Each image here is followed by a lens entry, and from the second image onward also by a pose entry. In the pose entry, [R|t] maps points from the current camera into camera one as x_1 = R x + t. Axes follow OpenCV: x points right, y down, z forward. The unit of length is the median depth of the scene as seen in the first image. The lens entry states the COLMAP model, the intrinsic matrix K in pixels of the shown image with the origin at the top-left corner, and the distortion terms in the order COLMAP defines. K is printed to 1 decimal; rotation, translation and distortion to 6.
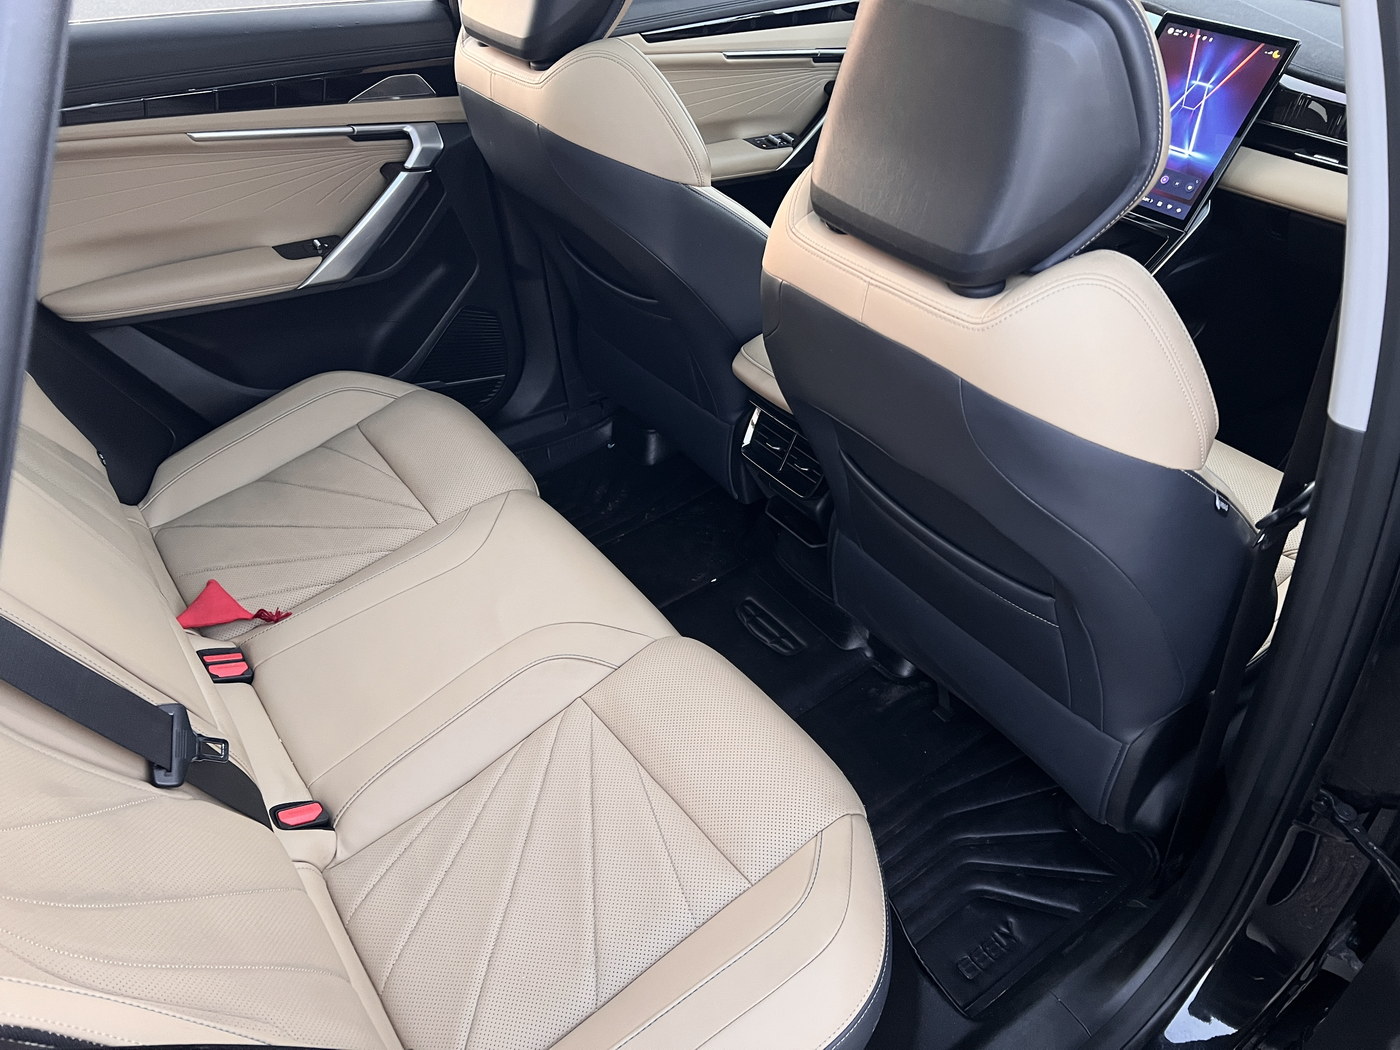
lens RADIAL K [[1013.8, 0, 696.1], [0, 1013.8, 538.9], [0, 0, 1]] dist [0.071937, -0.061515]
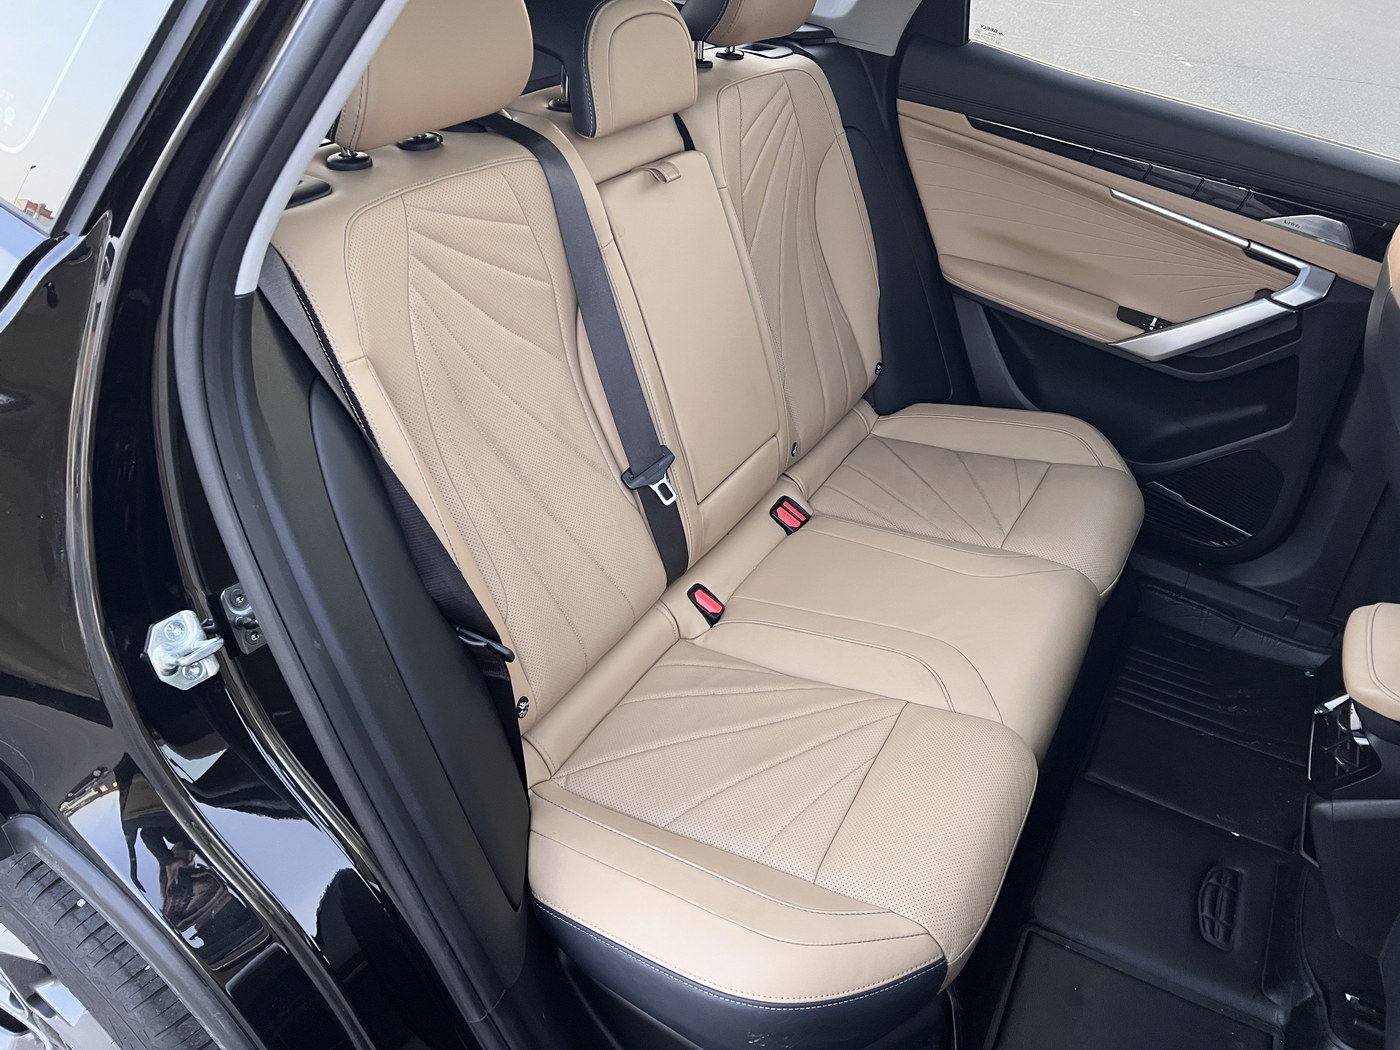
lens RADIAL K [[1013.8, 0, 696.1], [0, 1013.8, 538.9], [0, 0, 1]] dist [0.071937, -0.061515]
pose [[0.419753, 0.585513, -0.693529, 0.319899], [-0.641433, 0.731971, 0.229746, -0.059891], [0.642162, 0.348415, 0.682814, 0.030935]]
